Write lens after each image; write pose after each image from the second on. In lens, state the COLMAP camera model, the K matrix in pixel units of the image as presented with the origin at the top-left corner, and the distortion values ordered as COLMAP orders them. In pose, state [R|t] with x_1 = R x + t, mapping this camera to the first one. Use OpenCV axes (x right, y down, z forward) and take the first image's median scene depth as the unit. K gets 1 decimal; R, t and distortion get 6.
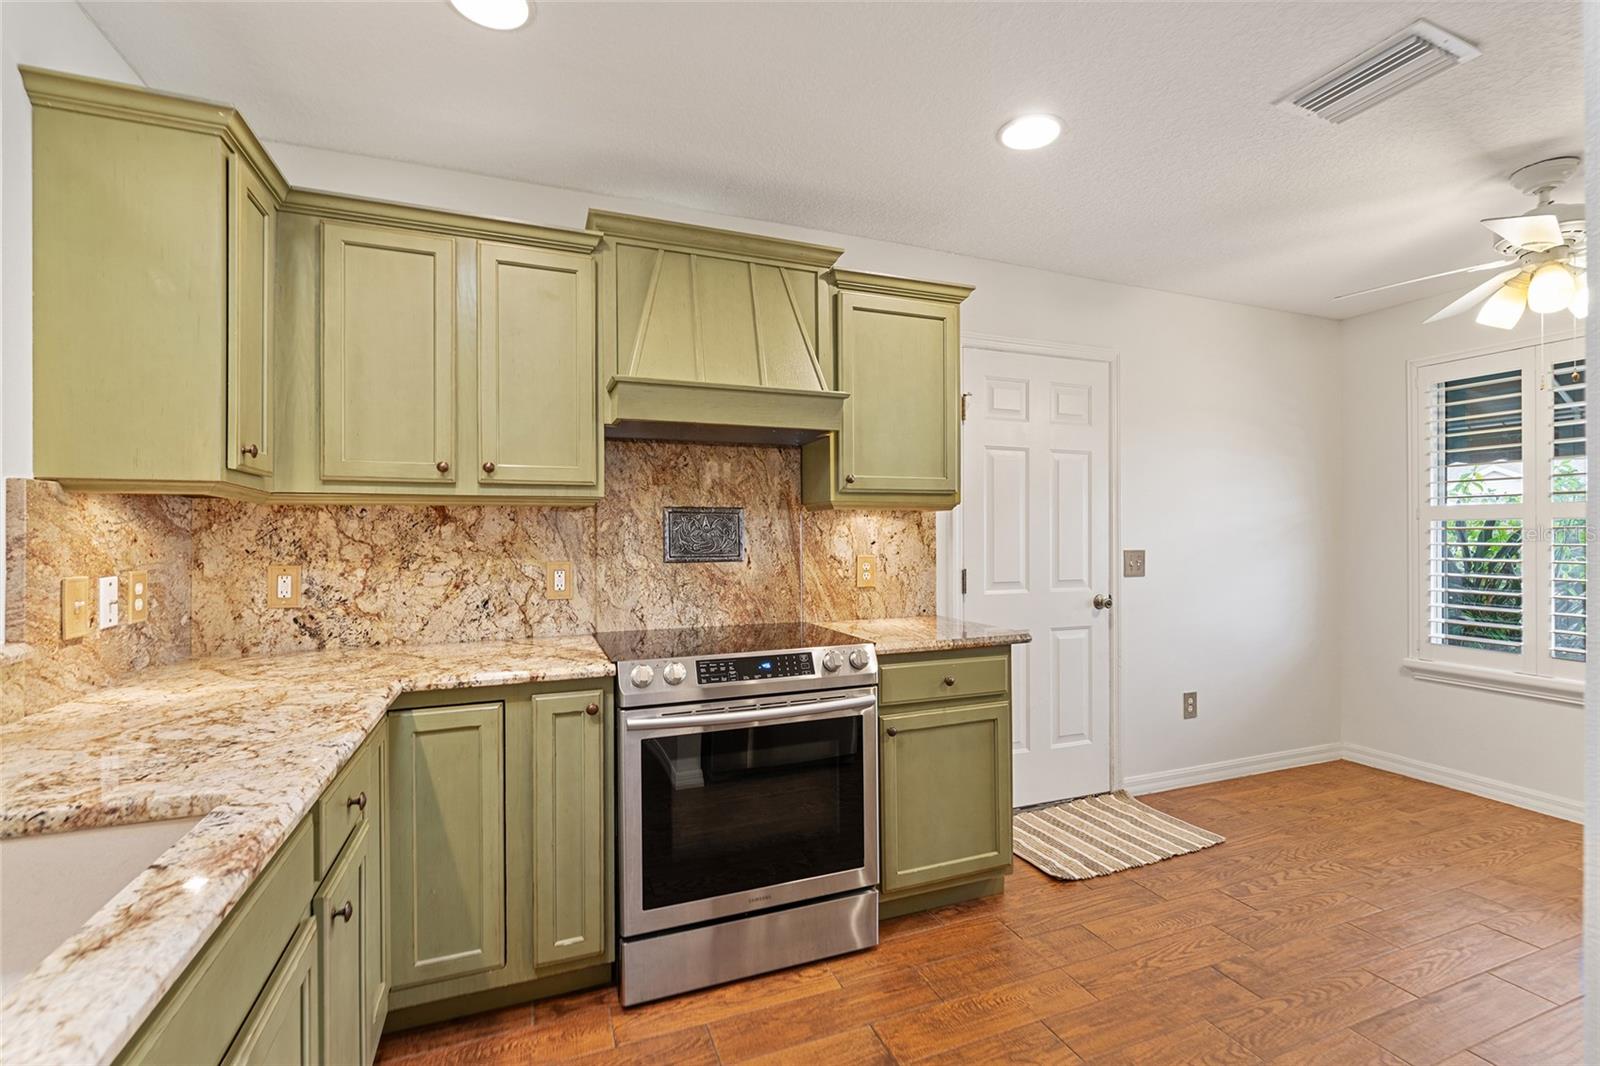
lens RADIAL K [[709.8, 0, 803.5], [0, 709.8, 536.7], [0, 0, 1]] dist [0.002212, 0.000434]
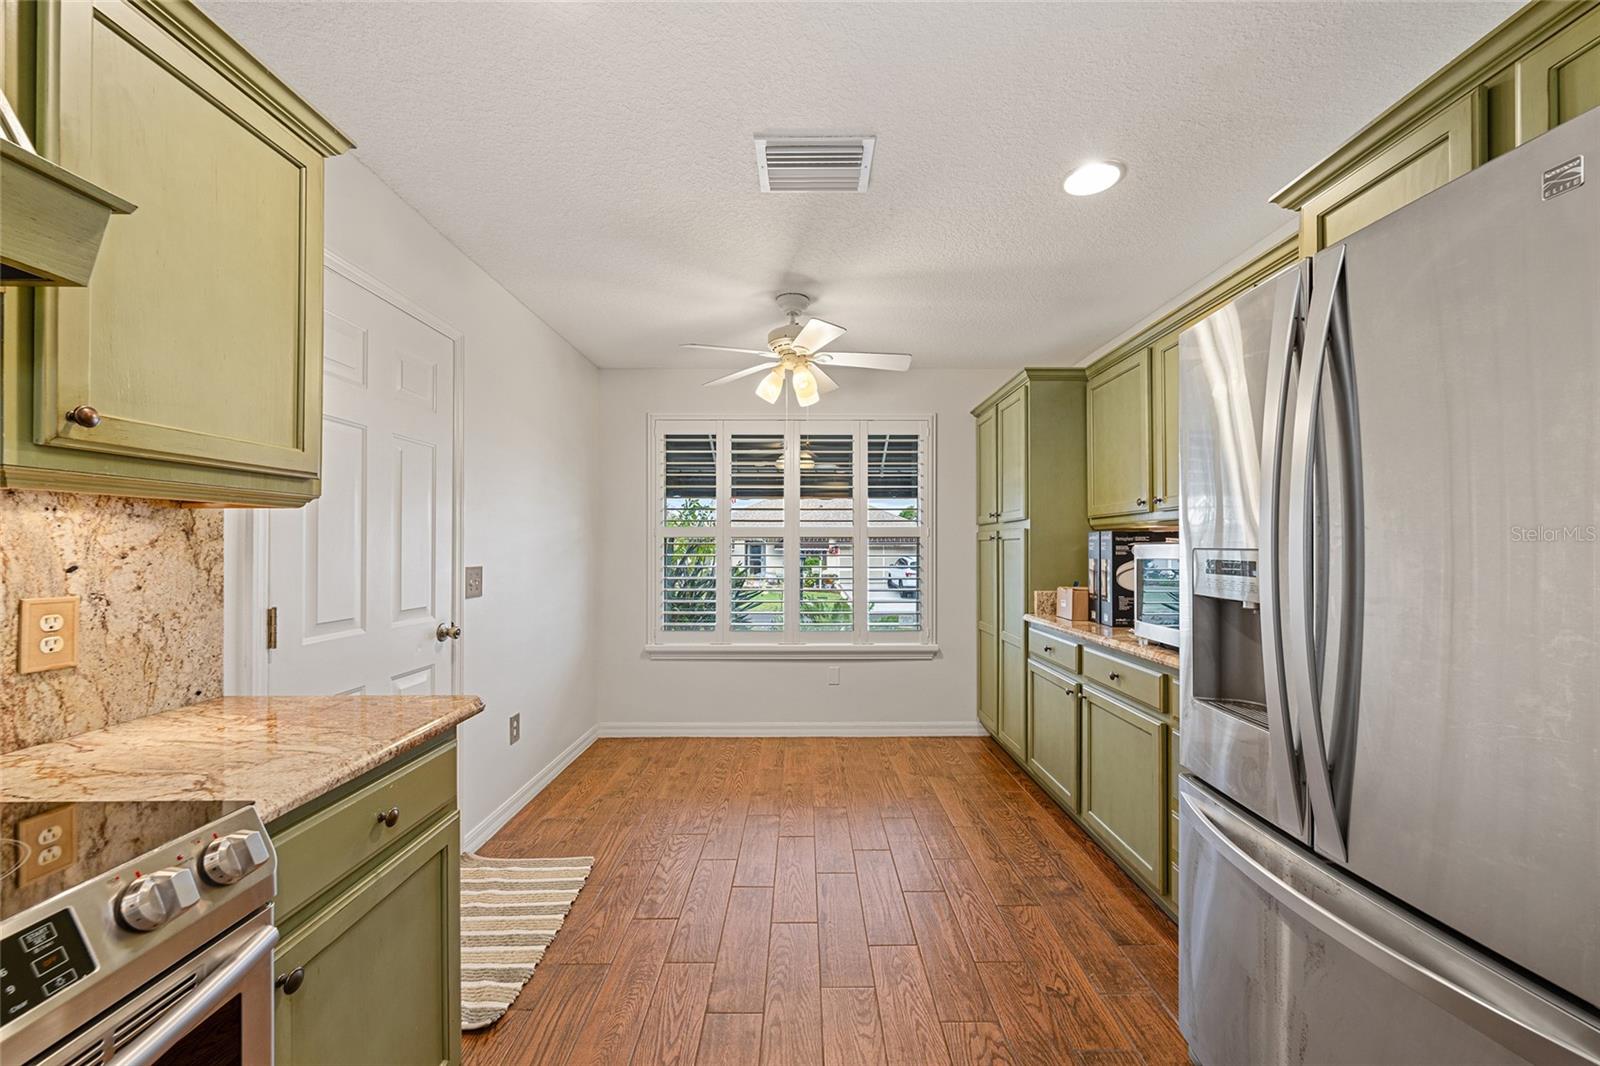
lens RADIAL K [[613.3, 0, 810.0], [0, 613.3, 540.2], [0, 0, 1]] dist [0.001562, -0.000367]
pose [[0.361035, 0.011102, 0.932486, -0.123230], [0.000954, 0.999924, -0.012274, -0.005738], [-0.932552, 0.005321, 0.360997, 0.520044]]
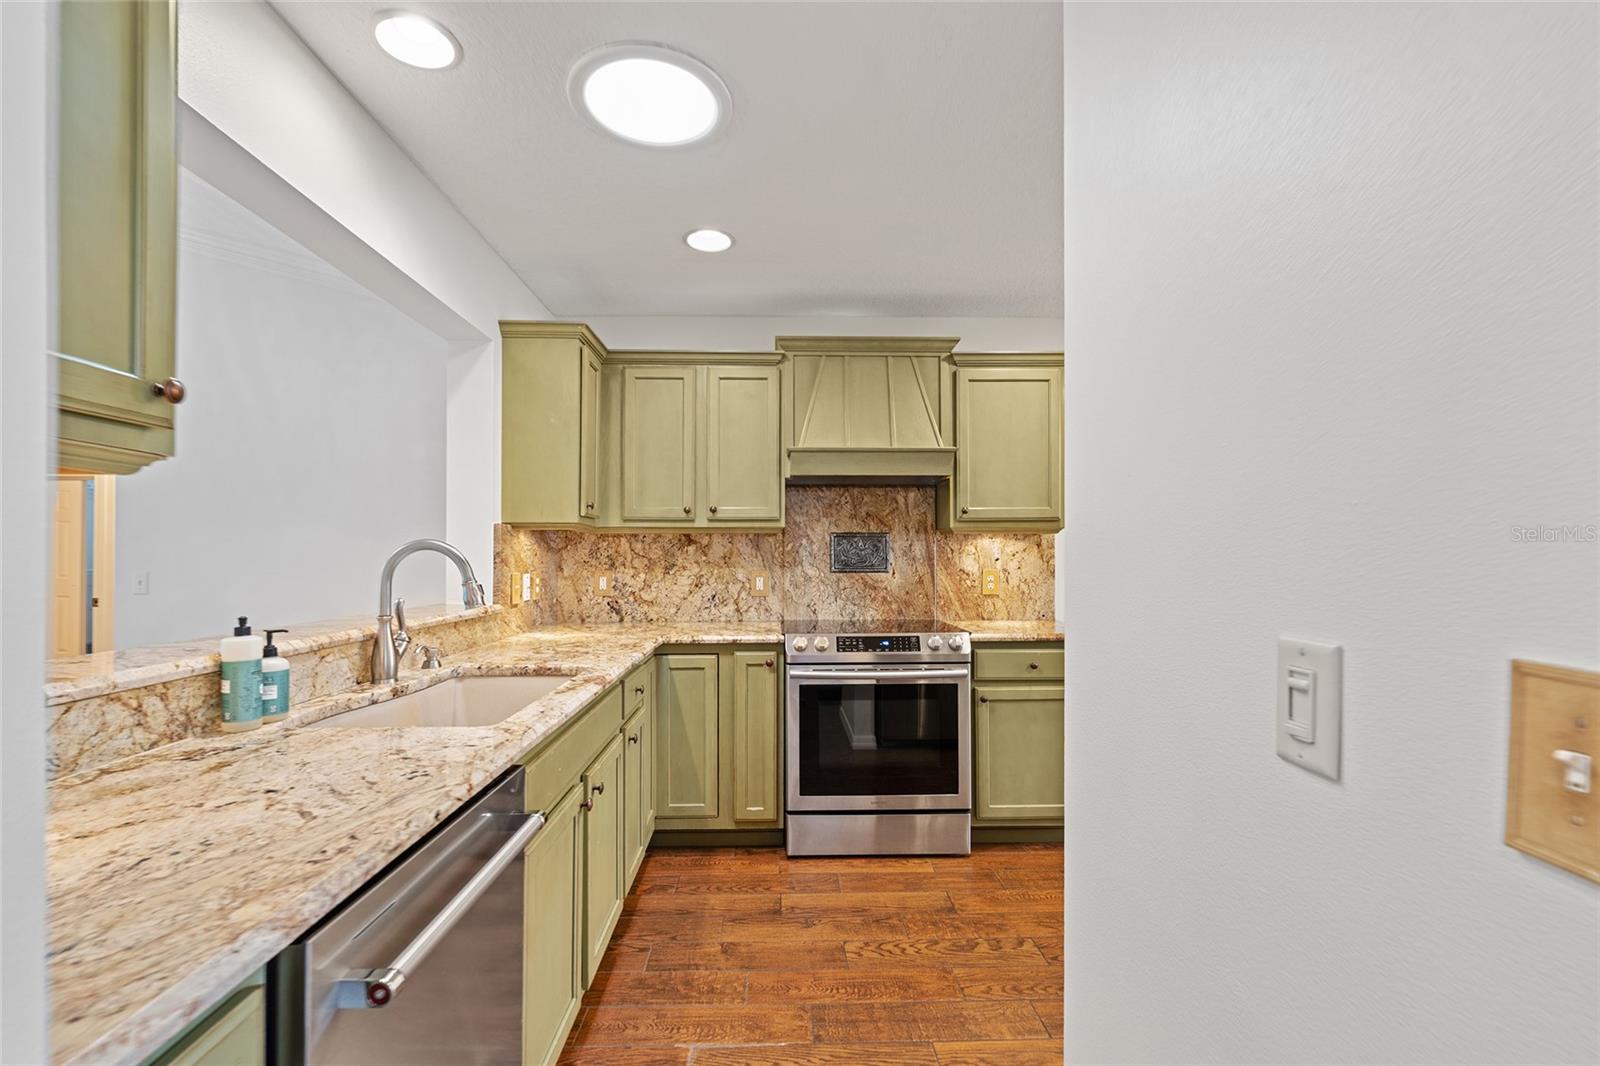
lens RADIAL K [[700.3, 0, 794.2], [0, 700.3, 547.7], [0, 0, 1]] dist [0.010817, 0.000335]
pose [[0.940597, -0.000120, -0.339526, 0.227086], [-0.003937, 0.999929, -0.011260, 0.003768], [0.339503, 0.011927, 0.940529, -0.359531]]
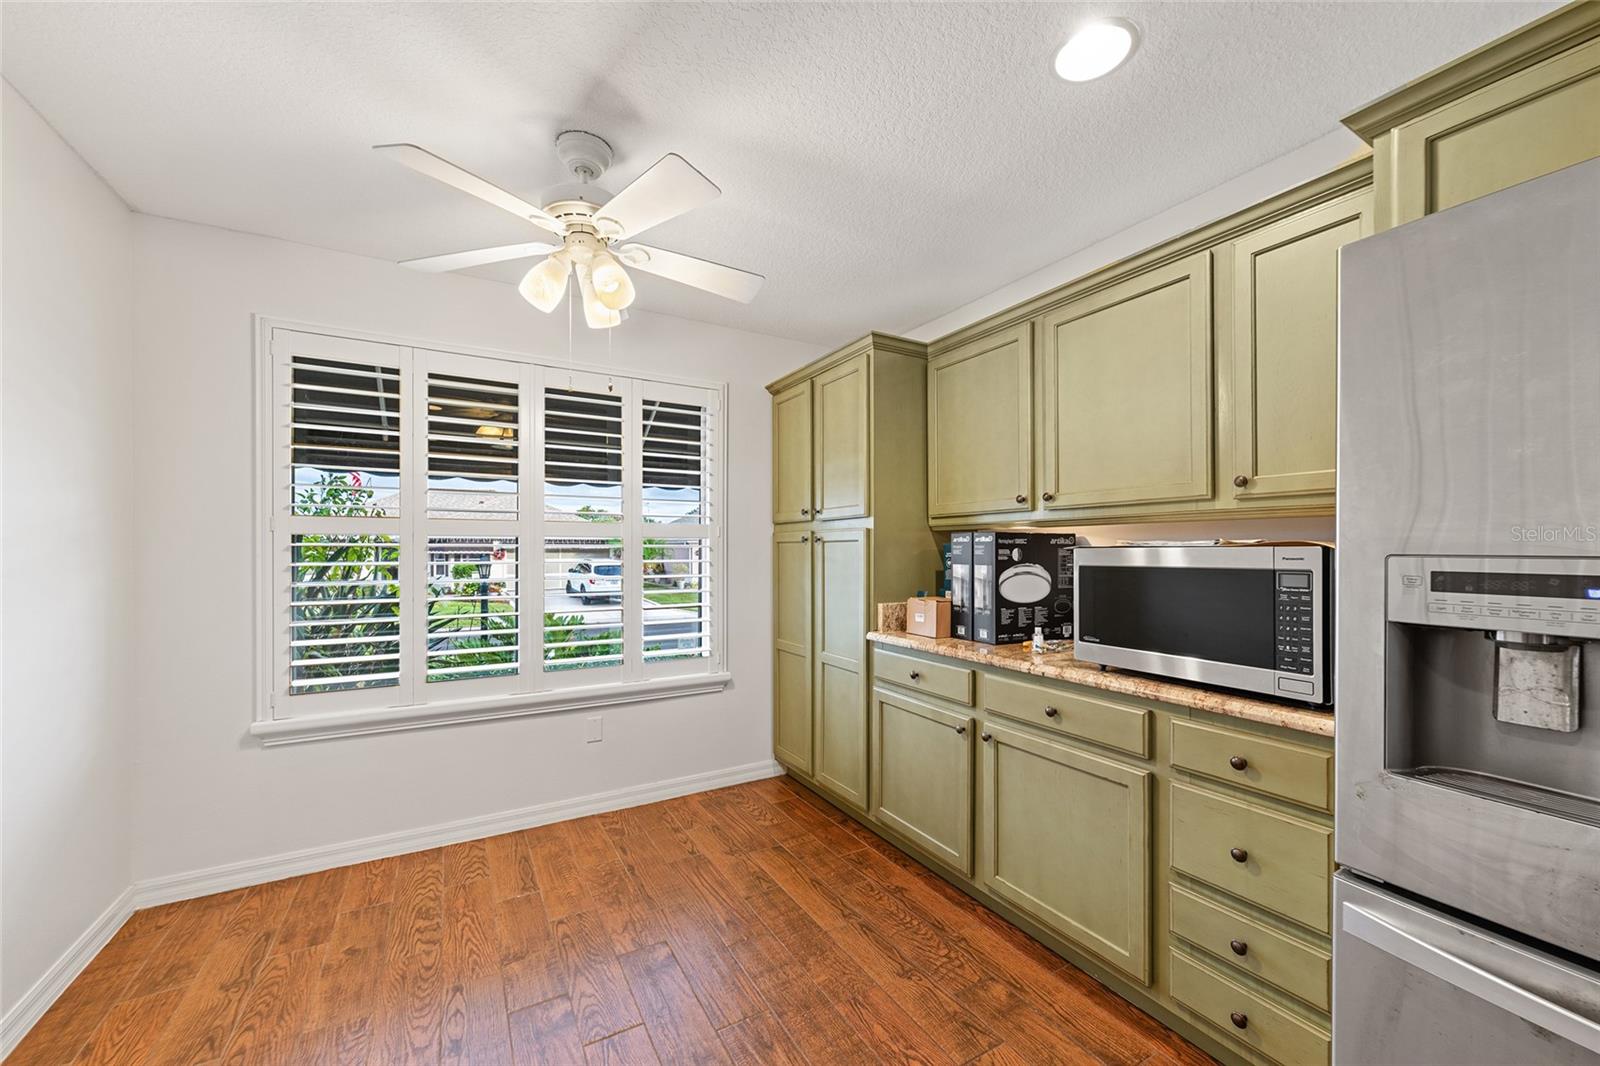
lens RADIAL K [[613.1, 0, 803.1], [0, 613.1, 550.8], [0, 0, 1]] dist [0.000846, -0.000382]
pose [[-0.143255, -0.000799, 0.989685, 0.237693], [0.001403, 0.999999, 0.001011, -0.008105], [-0.989685, 0.001534, -0.143254, 0.852253]]
